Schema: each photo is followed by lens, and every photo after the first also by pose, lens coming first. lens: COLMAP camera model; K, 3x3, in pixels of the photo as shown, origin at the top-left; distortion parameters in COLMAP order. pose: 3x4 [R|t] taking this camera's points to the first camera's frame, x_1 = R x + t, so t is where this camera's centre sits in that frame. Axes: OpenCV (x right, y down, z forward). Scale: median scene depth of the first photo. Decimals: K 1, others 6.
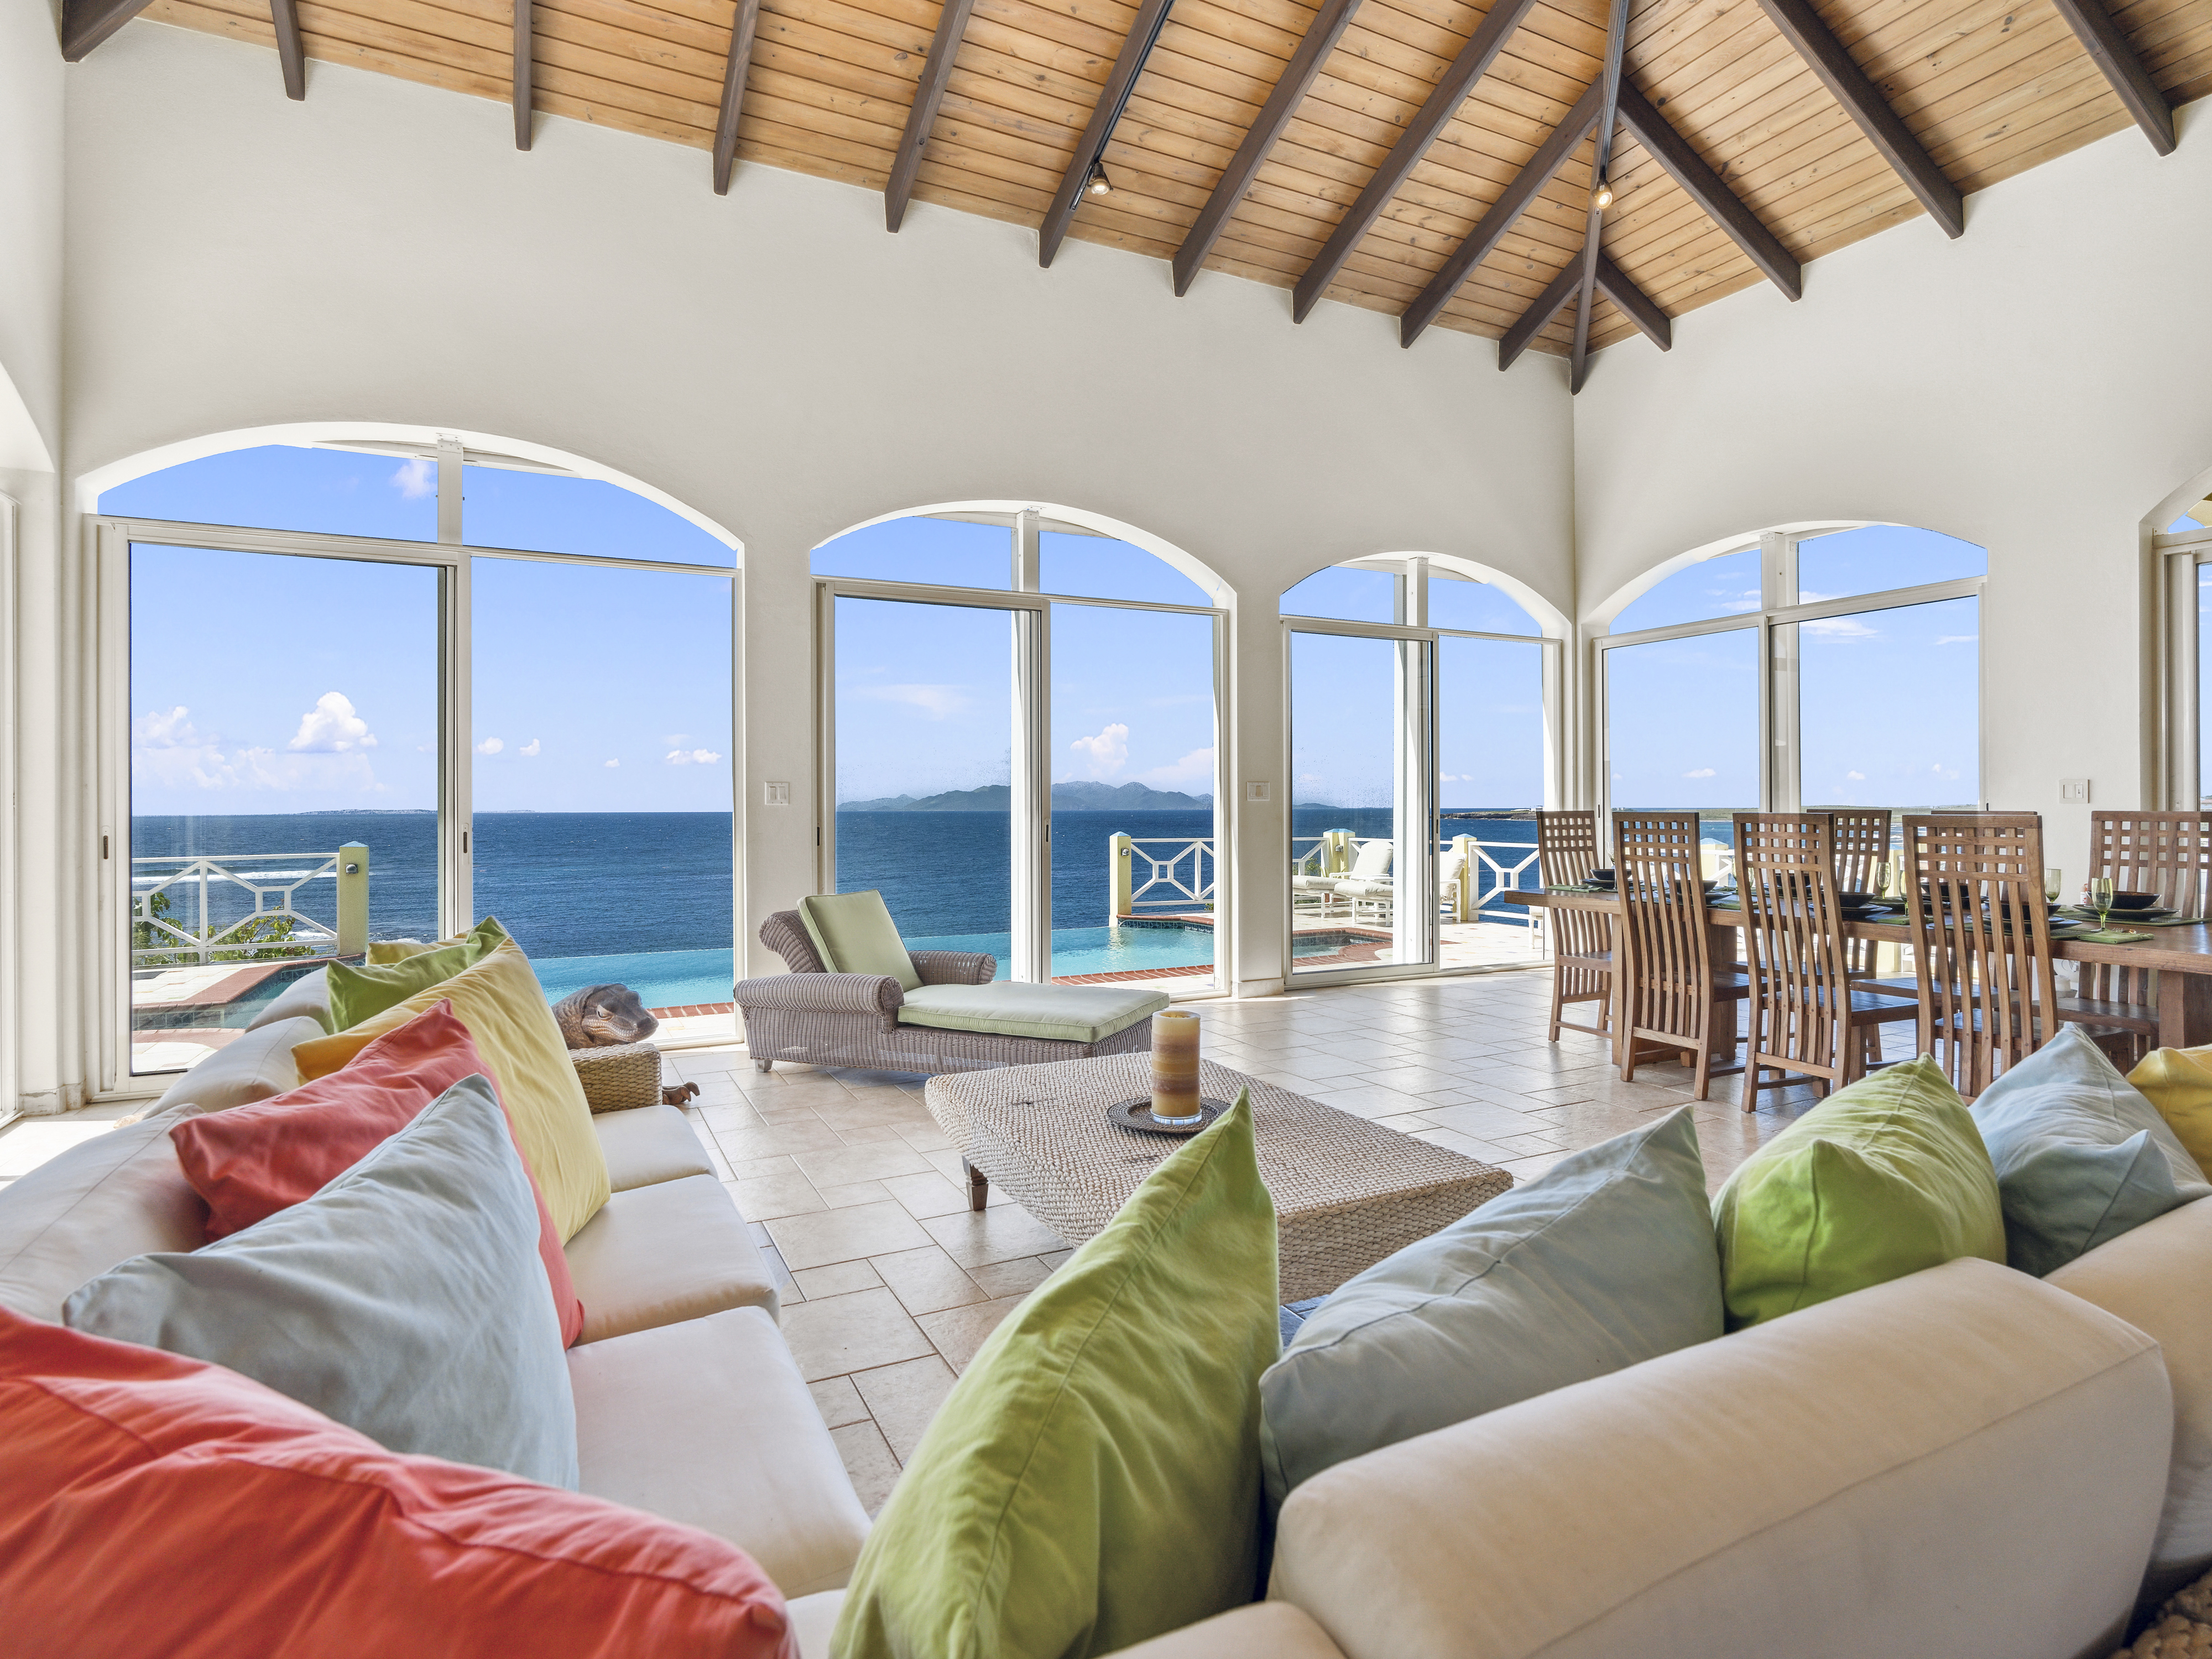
lens RADIAL K [[1147.6, 0, 1101.7], [0, 1147.6, 805.6], [0, 0, 1]] dist [-0.004735, 0.001618]
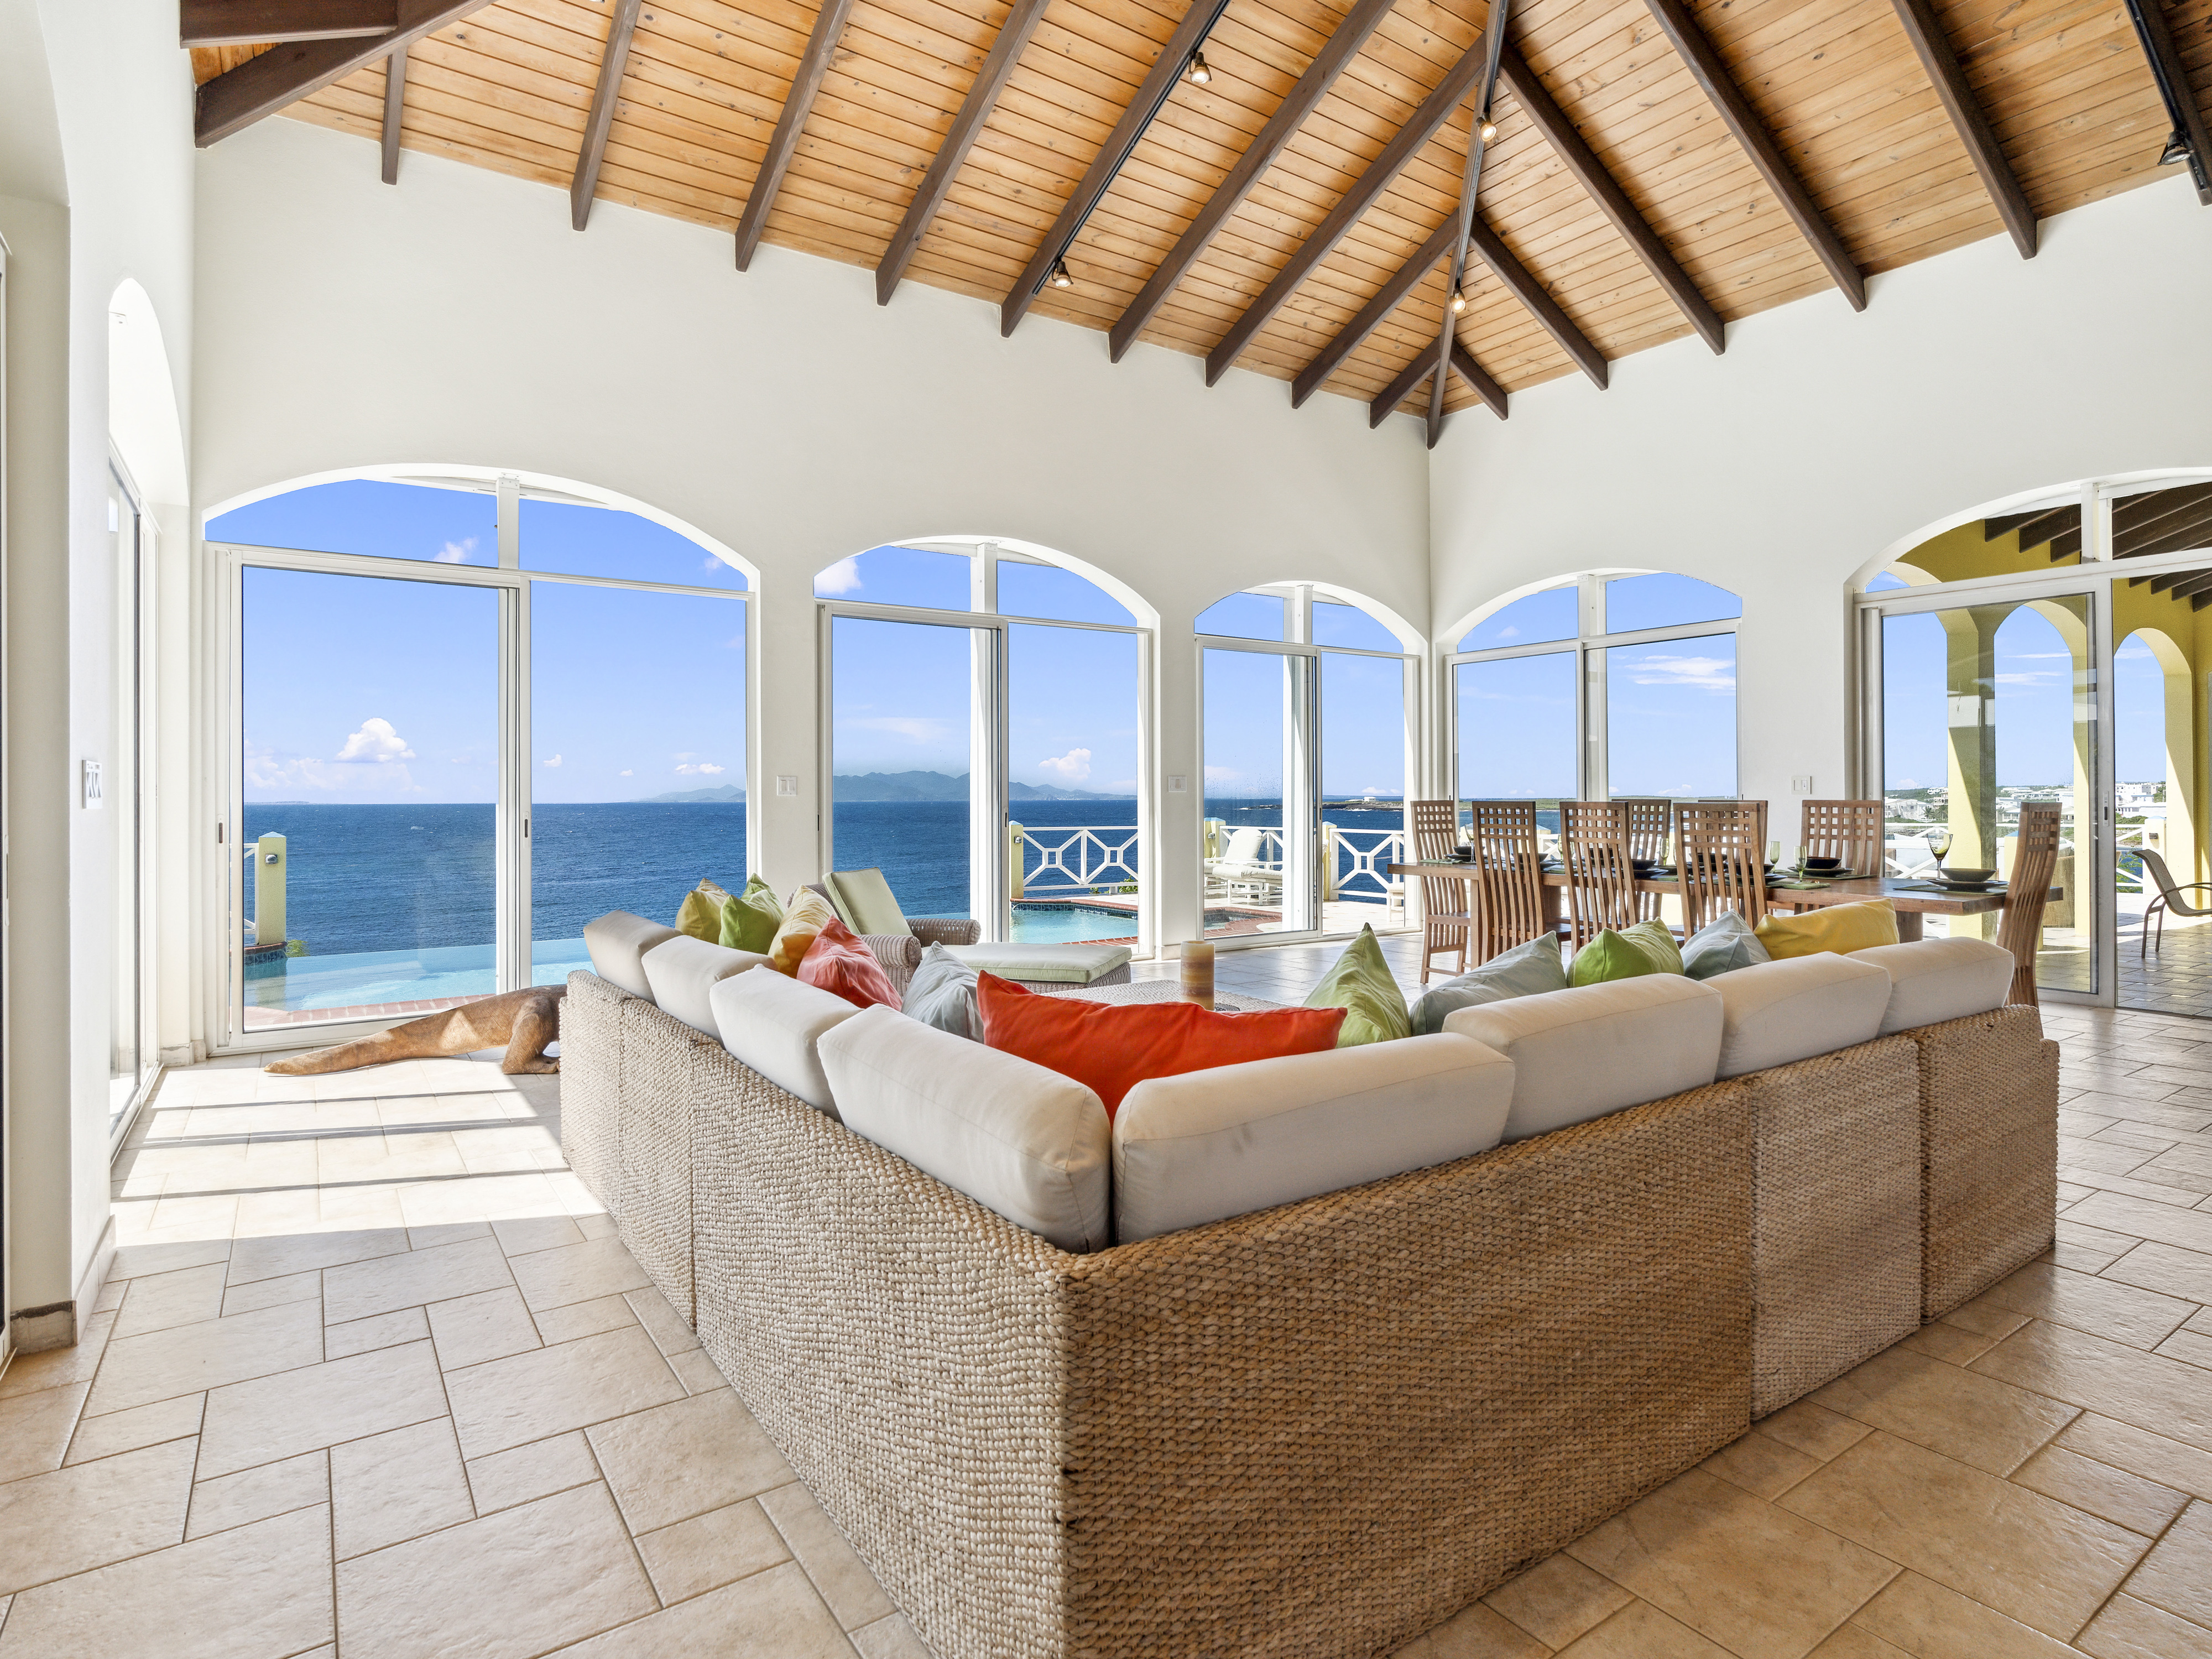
lens RADIAL K [[1168.7, 0, 1100.9], [0, 1168.7, 793.3], [0, 0, 1]] dist [-0.003451, 0.002254]
pose [[0.990755, -0.000081, 0.135662, -0.117413], [0.000417, 0.999997, -0.002449, -0.000144], [-0.135662, 0.002483, 0.990752, -0.198947]]
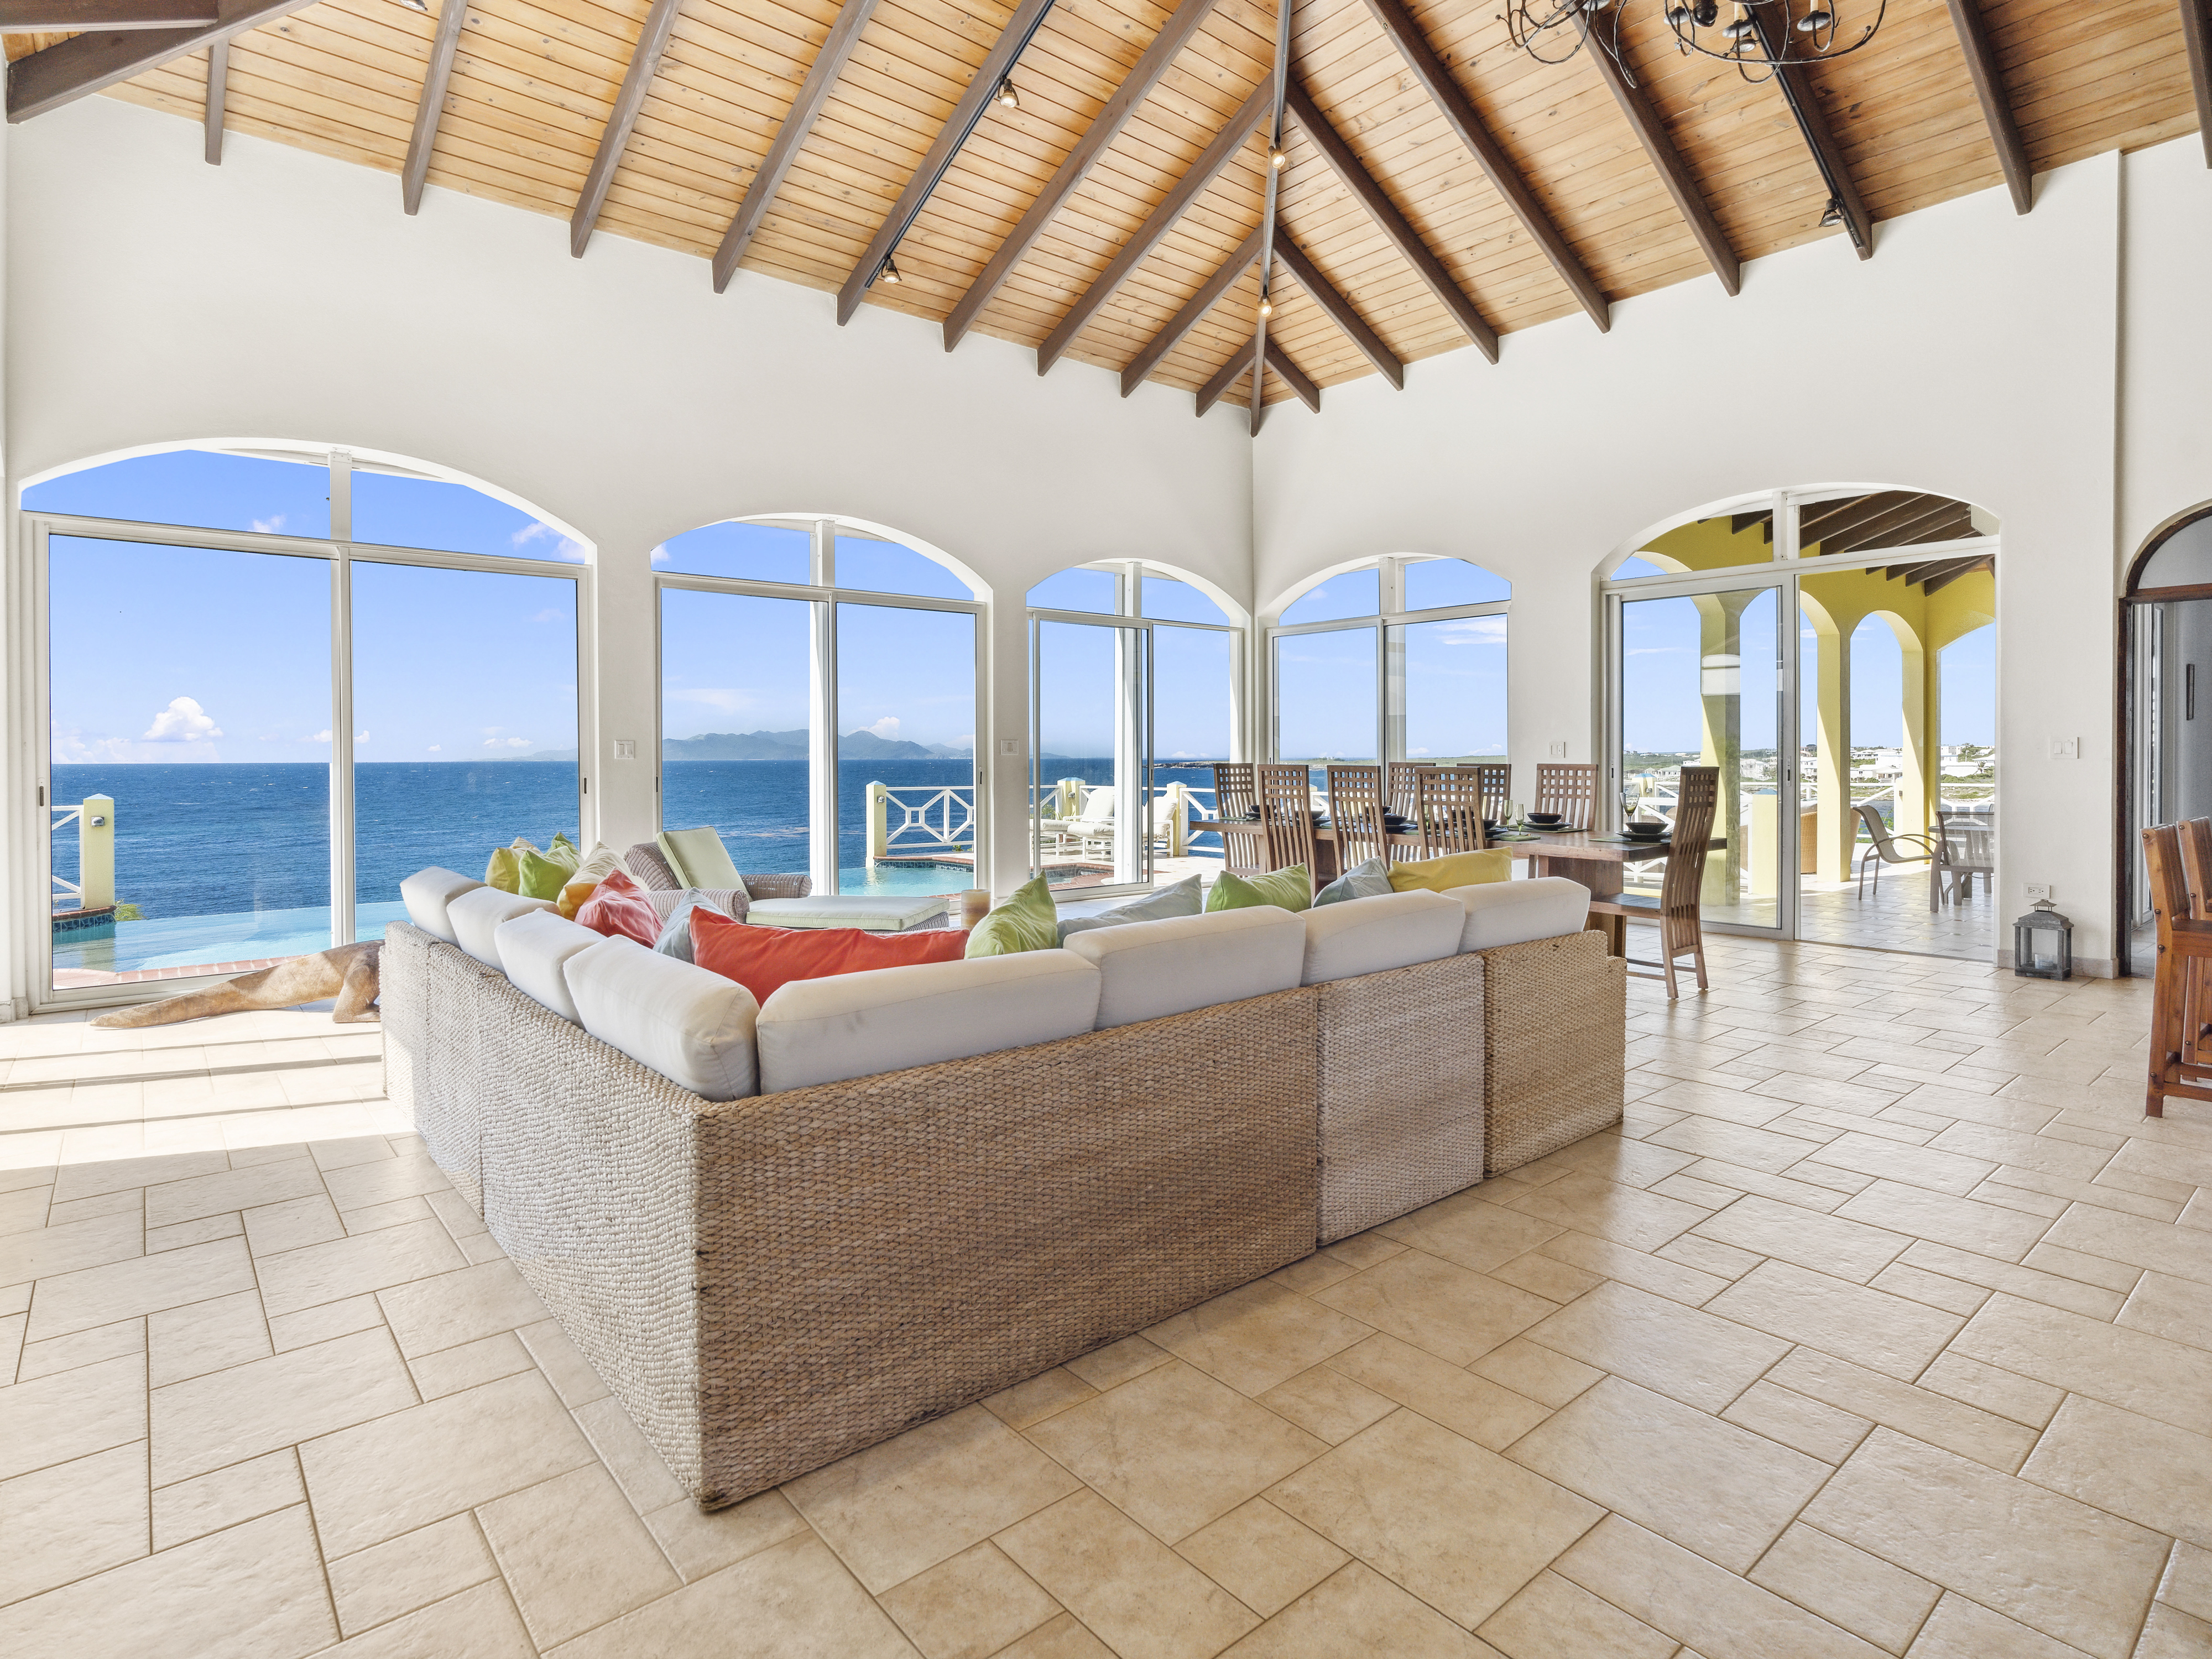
lens RADIAL K [[1156.1, 0, 1105.4], [0, 1156.1, 767.4], [0, 0, 1]] dist [-0.003885, 0.002539]
pose [[0.972542, -0.001680, 0.232723, -0.064901], [-0.000790, 0.999944, 0.010518, -0.004617], [-0.232728, -0.010413, 0.972486, -0.293650]]
